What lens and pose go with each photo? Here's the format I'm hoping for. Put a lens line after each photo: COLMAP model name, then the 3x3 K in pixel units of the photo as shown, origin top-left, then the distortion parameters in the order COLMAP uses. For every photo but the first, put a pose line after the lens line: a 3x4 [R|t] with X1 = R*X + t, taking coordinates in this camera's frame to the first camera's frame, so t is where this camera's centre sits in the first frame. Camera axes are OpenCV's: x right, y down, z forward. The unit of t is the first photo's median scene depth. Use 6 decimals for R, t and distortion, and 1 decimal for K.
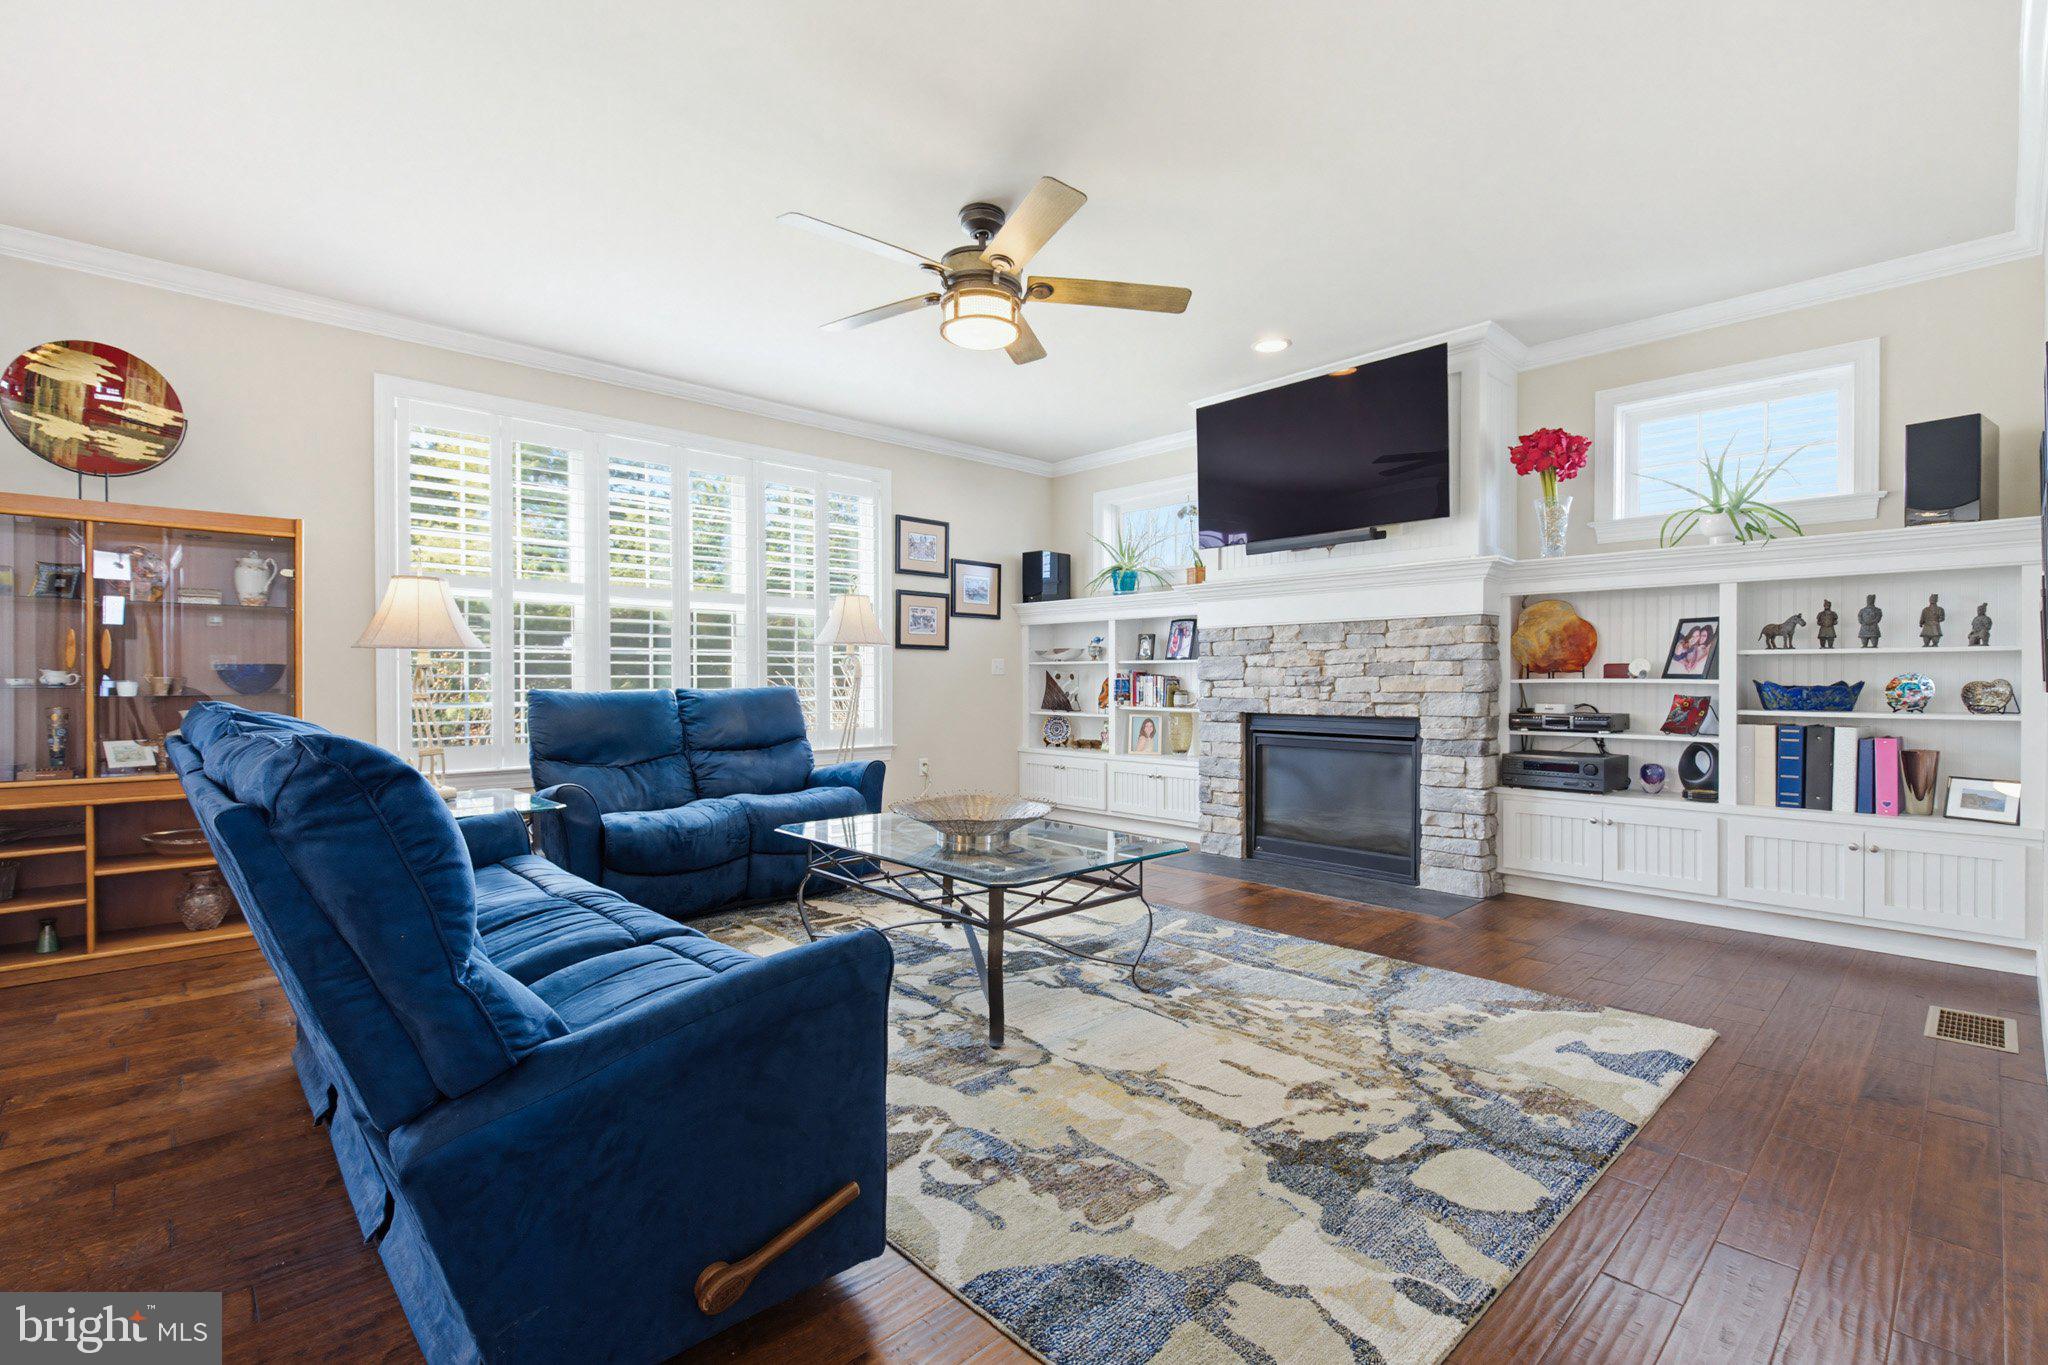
lens RADIAL K [[902.5, 0, 1015.8], [0, 902.5, 679.0], [0, 0, 1]] dist [0.009420, -0.007009]
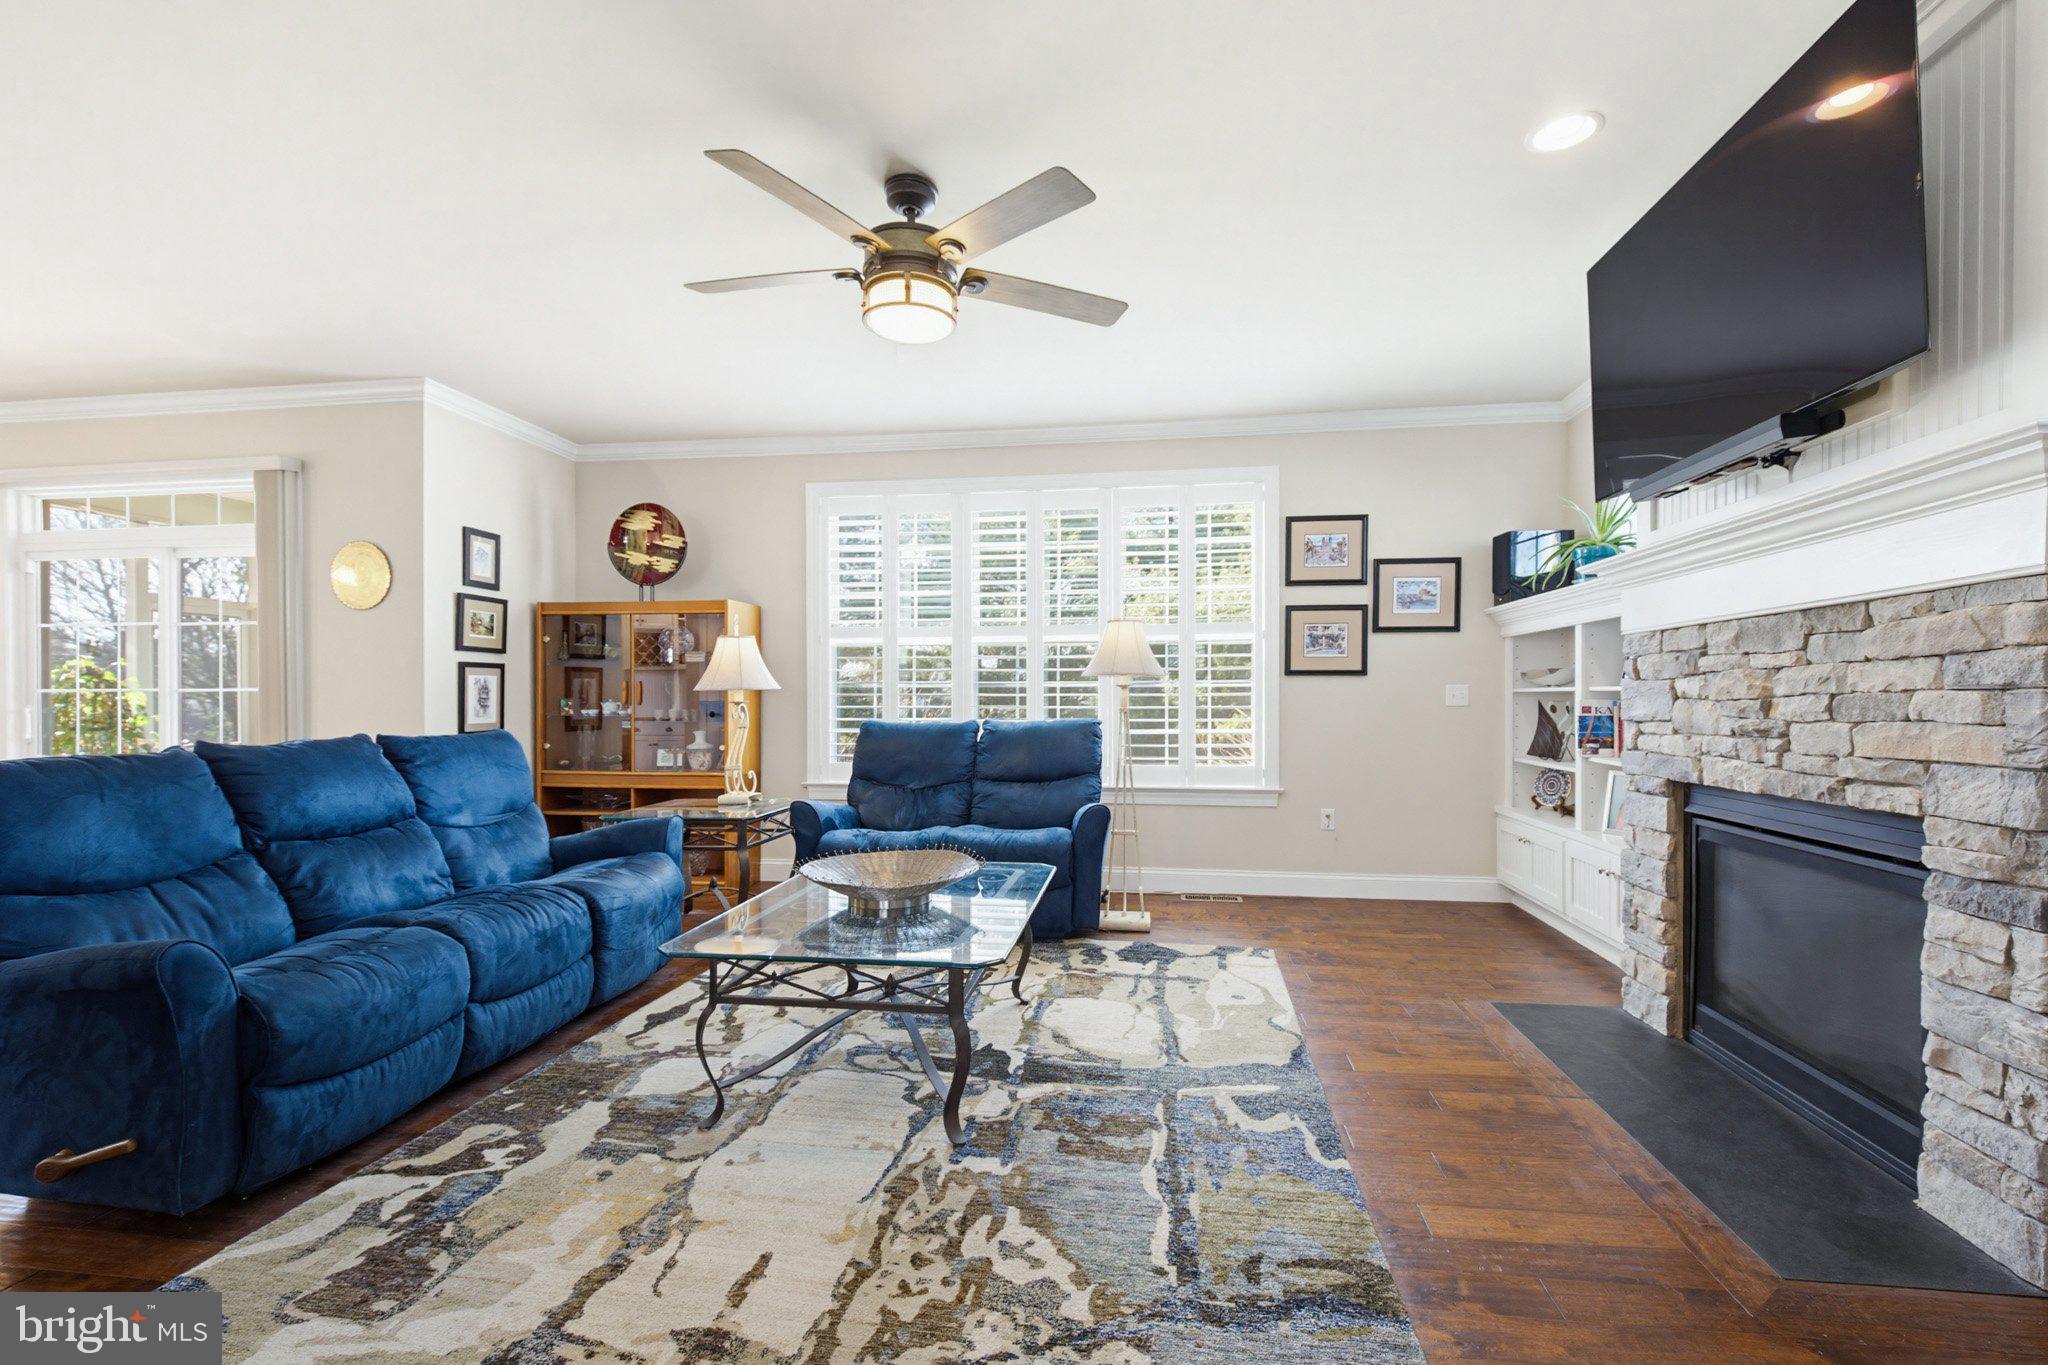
lens RADIAL K [[902.5, 0, 1031.0], [0, 902.5, 702.2], [0, 0, 1]] dist [0.009420, -0.007009]
pose [[0.632538, 0.002350, -0.774526, 0.533170], [-0.000315, 0.999996, 0.002778, -0.015599], [0.774529, -0.001513, 0.632536, 0.401982]]
